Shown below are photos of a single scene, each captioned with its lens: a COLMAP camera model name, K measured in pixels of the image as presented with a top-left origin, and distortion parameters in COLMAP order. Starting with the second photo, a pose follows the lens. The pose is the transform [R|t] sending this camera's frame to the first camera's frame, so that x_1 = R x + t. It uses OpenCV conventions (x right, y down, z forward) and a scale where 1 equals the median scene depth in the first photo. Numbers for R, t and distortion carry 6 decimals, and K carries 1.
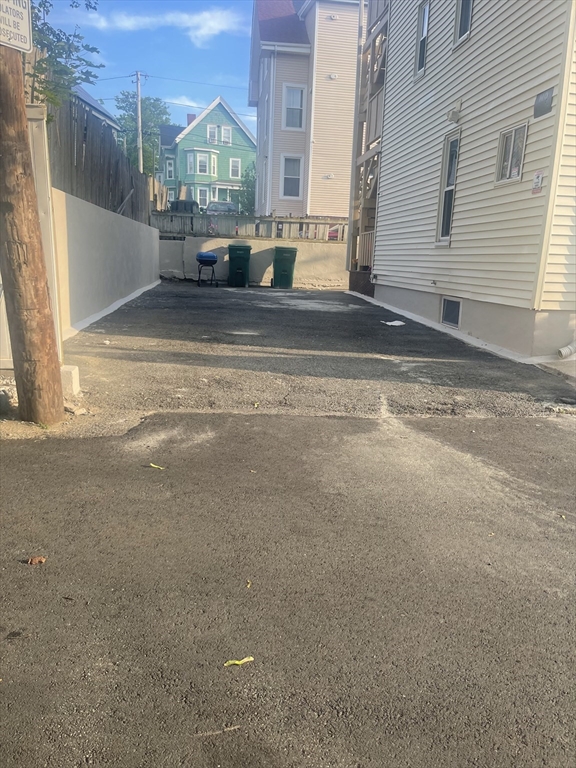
lens RADIAL K [[575.3, 0, 282.5], [0, 575.3, 388.0], [0, 0, 1]] dist [0.077553, -0.112981]
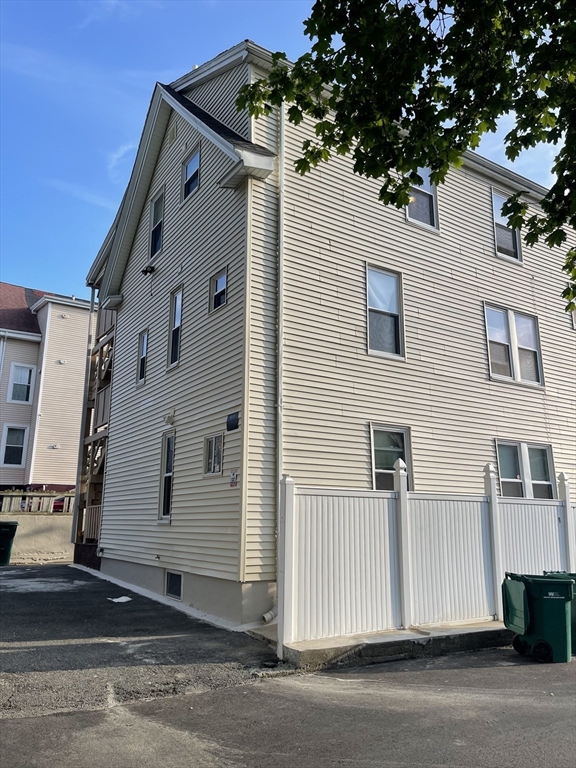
lens RADIAL K [[575.3, 0, 282.5], [0, 575.3, 388.0], [0, 0, 1]] dist [0.077553, -0.112981]
pose [[0.899606, 0.072664, 0.430615, -0.022260], [0.117436, 0.909483, -0.398809, -0.008949], [-0.420616, 0.409341, 0.809643, -0.121228]]
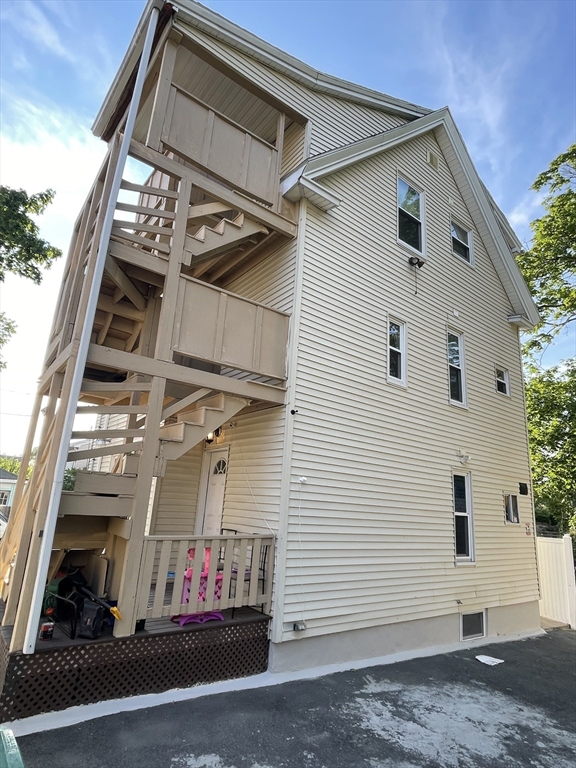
lens RADIAL K [[431.0, 0, 290.7], [0, 431.0, 385.9], [0, 0, 1]] dist [0.009204, -0.016599]
pose [[-0.505458, 0.161333, 0.847635, -0.325088], [0.106584, 0.986515, -0.124208, -0.537991], [-0.856243, 0.027563, -0.515837, 1.770163]]
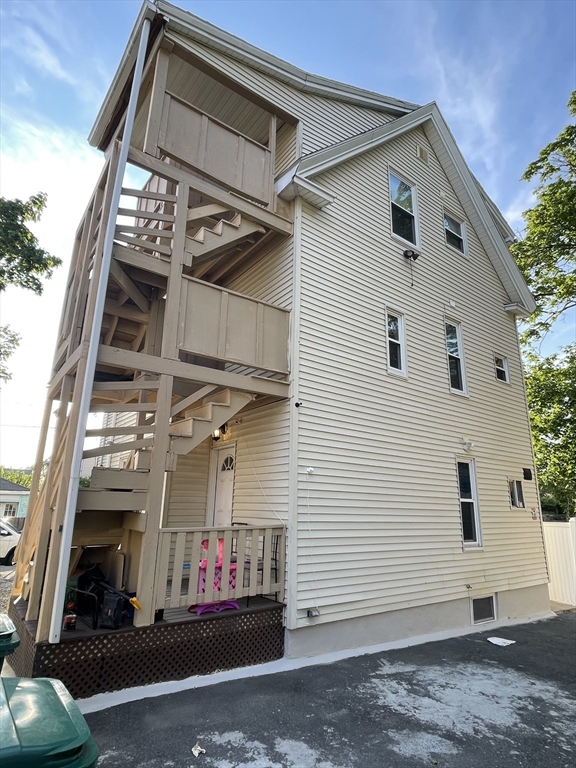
lens RADIAL K [[431.0, 0, 290.7], [0, 431.0, 385.9], [0, 0, 1]] dist [0.009204, -0.016599]
pose [[-0.495363, 0.187920, 0.848117, -0.334588], [0.150270, 0.980140, -0.129404, -0.523459], [-0.855590, 0.063344, -0.513764, 1.781896]]
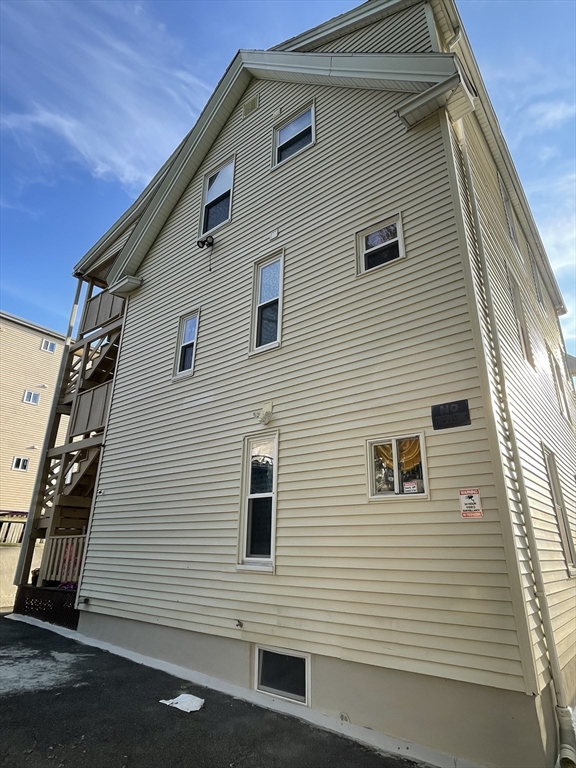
lens RADIAL K [[431.0, 0, 290.7], [0, 431.0, 385.9], [0, 0, 1]] dist [0.009204, -0.016599]
pose [[0.708177, 0.227441, 0.668398, -0.123181], [0.164250, 0.867647, -0.469266, -0.189562], [-0.686664, 0.442108, 0.577091, 0.560699]]
